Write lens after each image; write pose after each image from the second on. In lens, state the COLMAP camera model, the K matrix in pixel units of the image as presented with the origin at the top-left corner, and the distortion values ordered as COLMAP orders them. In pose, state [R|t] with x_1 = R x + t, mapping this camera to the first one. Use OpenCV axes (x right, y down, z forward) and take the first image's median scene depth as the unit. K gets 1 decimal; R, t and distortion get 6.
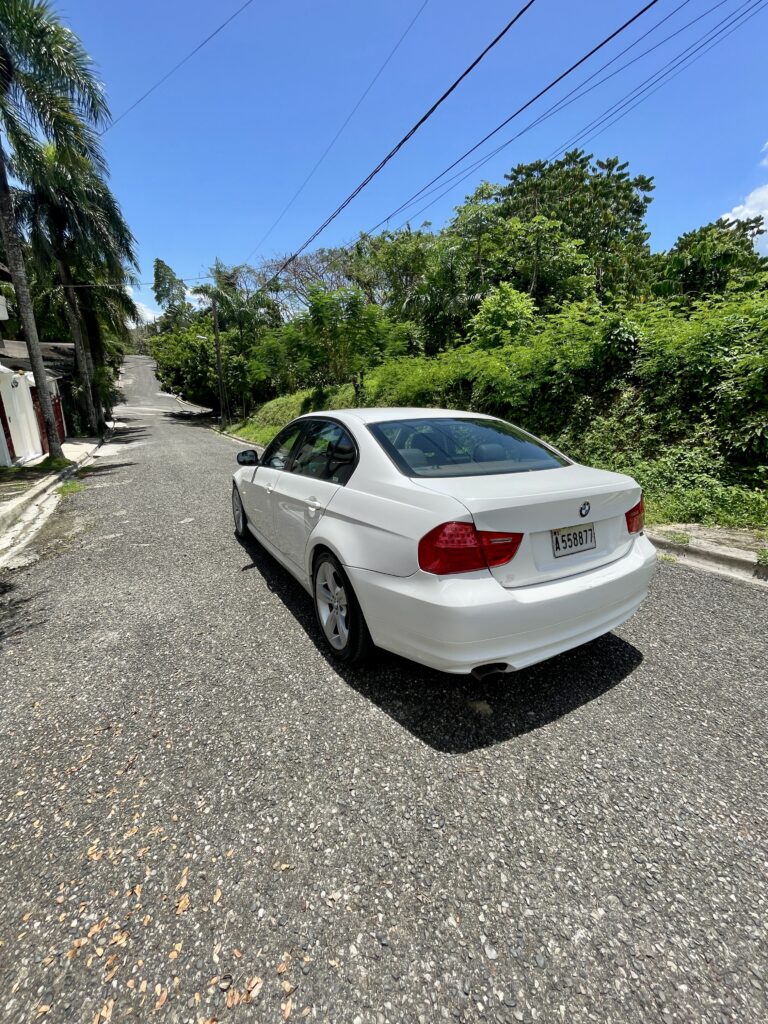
lens RADIAL K [[418.5, 0, 378.9], [0, 418.5, 515.4], [0, 0, 1]] dist [-0.002706, 0.000338]
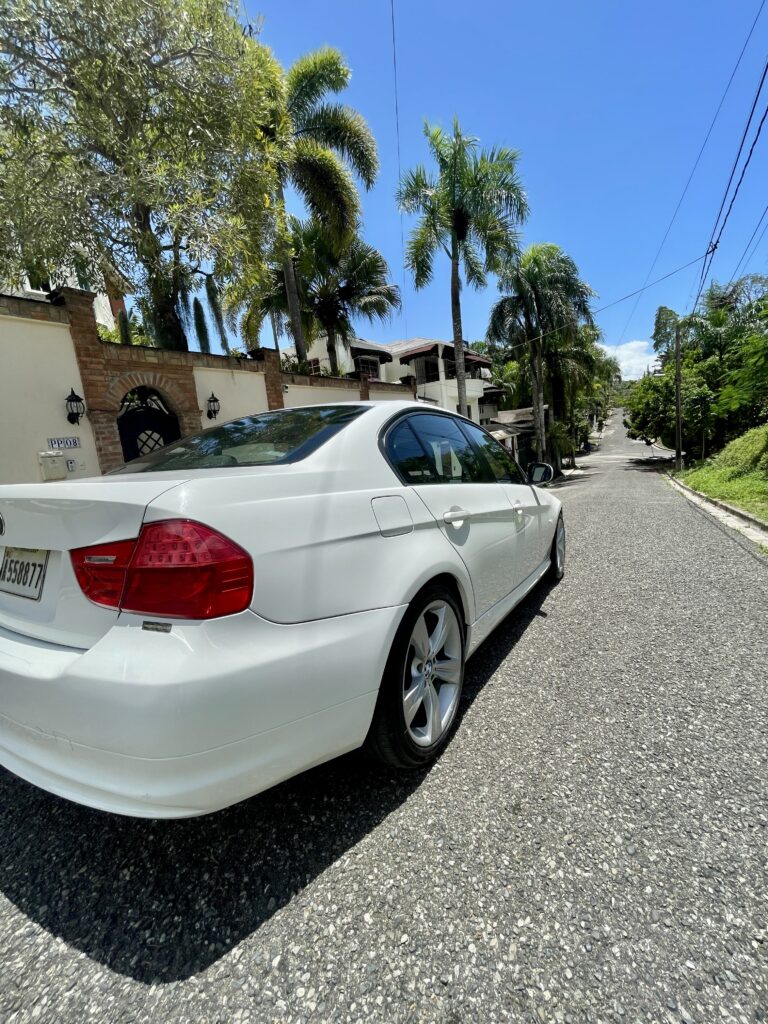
lens RADIAL K [[418.5, 0, 382.4], [0, 418.5, 509.0], [0, 0, 1]] dist [-0.002706, 0.000338]
pose [[0.483170, 0.052464, -0.873954, 0.091510], [-0.166612, 0.985472, -0.032954, -0.007312], [0.859528, 0.161533, 0.484891, 0.084601]]
